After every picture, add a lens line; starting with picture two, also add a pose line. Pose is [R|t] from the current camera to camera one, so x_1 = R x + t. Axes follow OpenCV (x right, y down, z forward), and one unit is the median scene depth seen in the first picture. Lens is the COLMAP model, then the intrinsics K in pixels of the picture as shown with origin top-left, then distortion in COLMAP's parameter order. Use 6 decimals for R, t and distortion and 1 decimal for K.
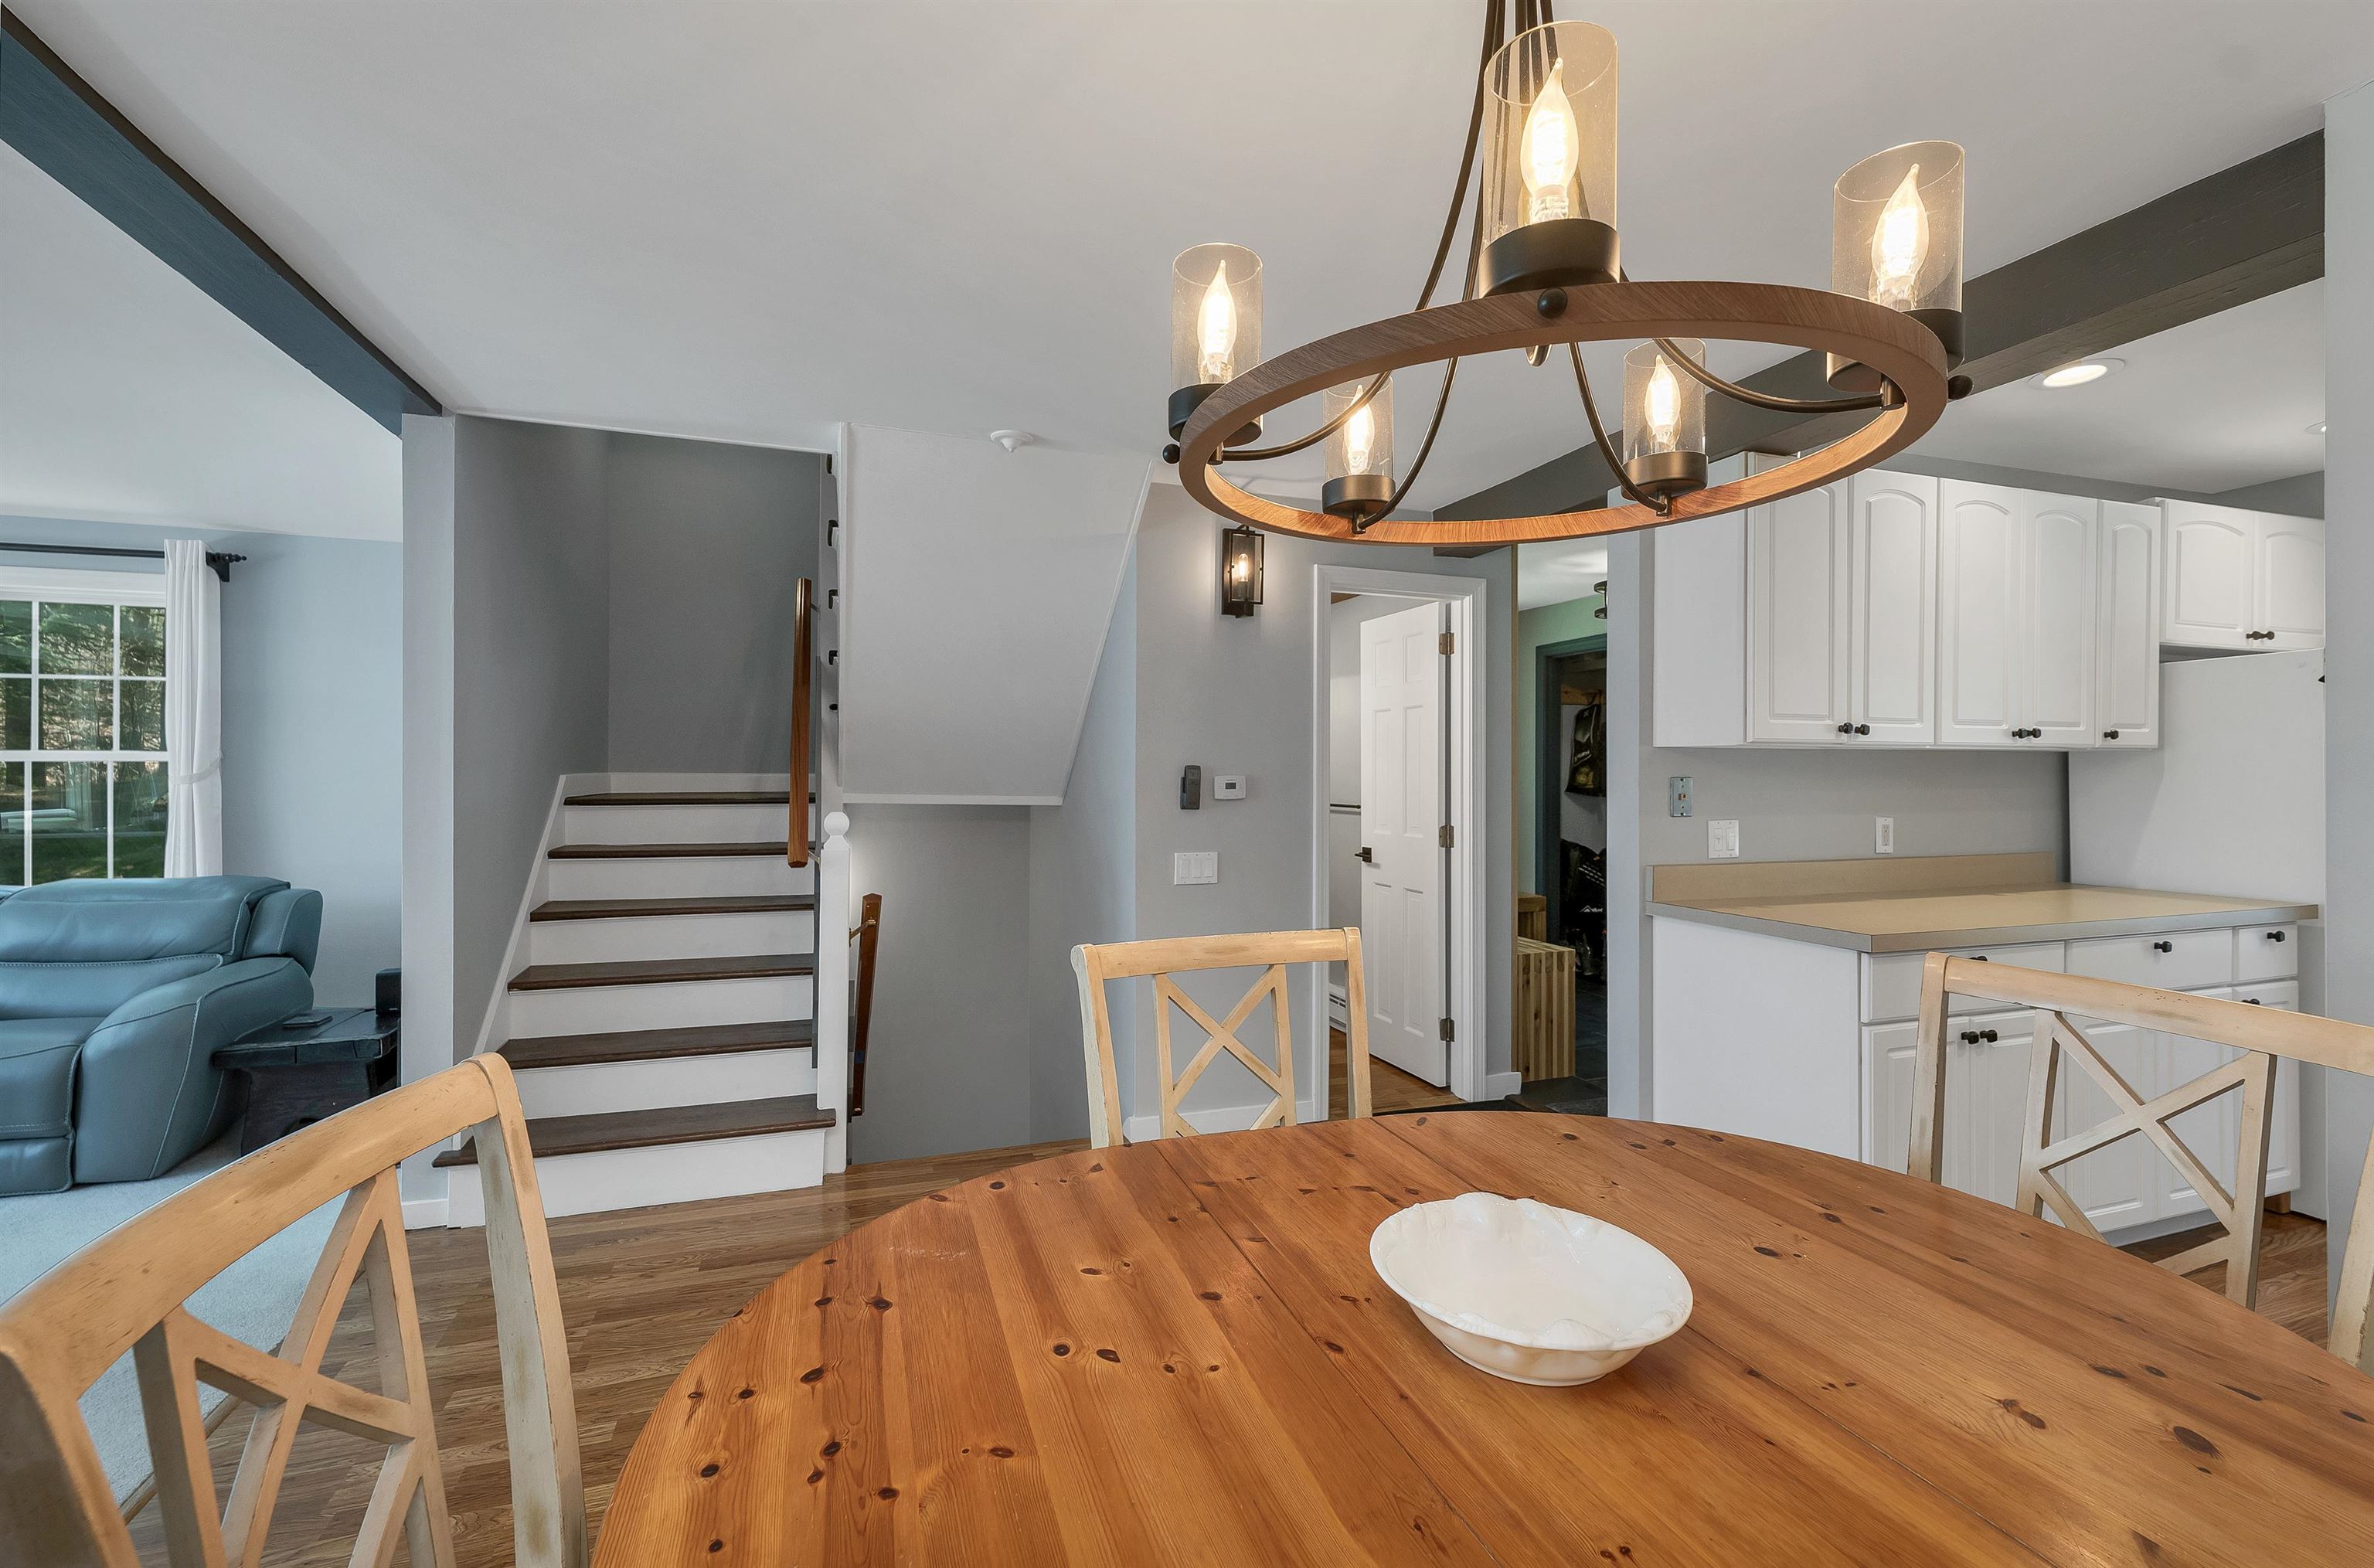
lens RADIAL K [[999.3, 0, 1169.0], [0, 999.3, 764.5], [0, 0, 1]] dist [0.001168, 0.000315]
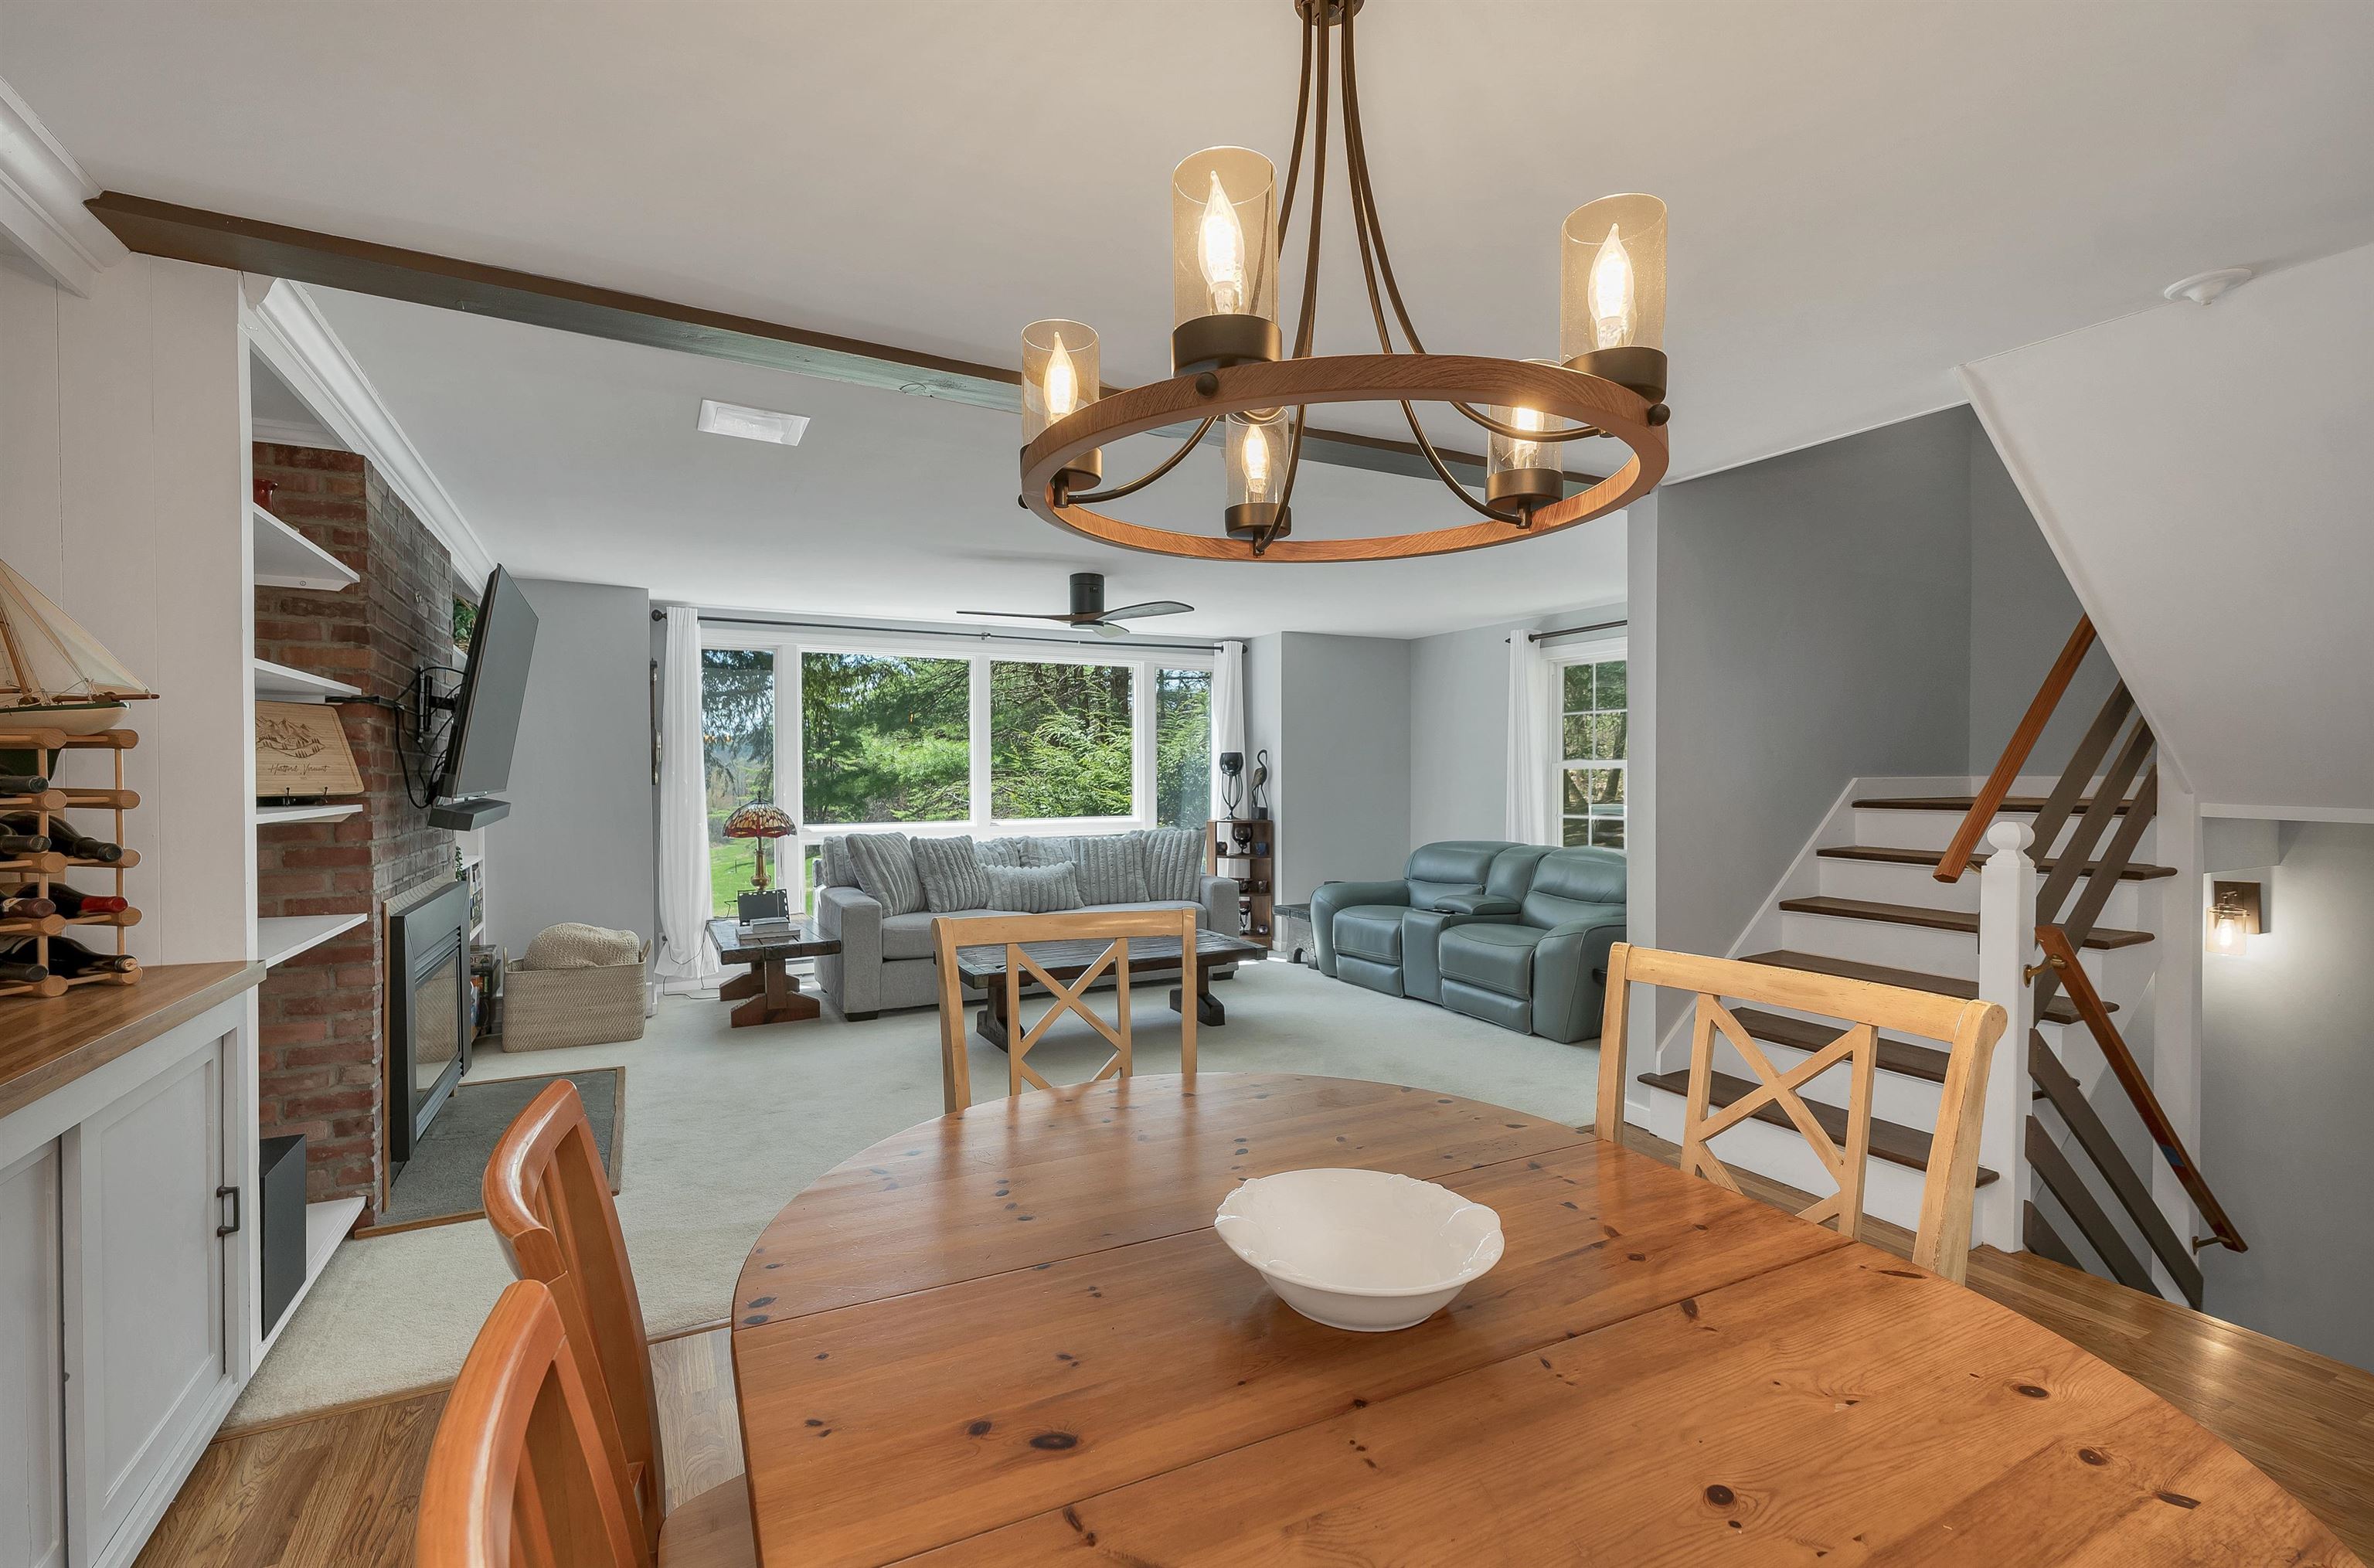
lens RADIAL K [[999.3, 0, 1168.1], [0, 999.3, 800.6], [0, 0, 1]] dist [0.001168, 0.000315]
pose [[0.153046, 0.022588, -0.987961, 0.398291], [0.010371, 0.999647, 0.024462, 0.002352], [0.988165, -0.013990, 0.152758, 0.182603]]
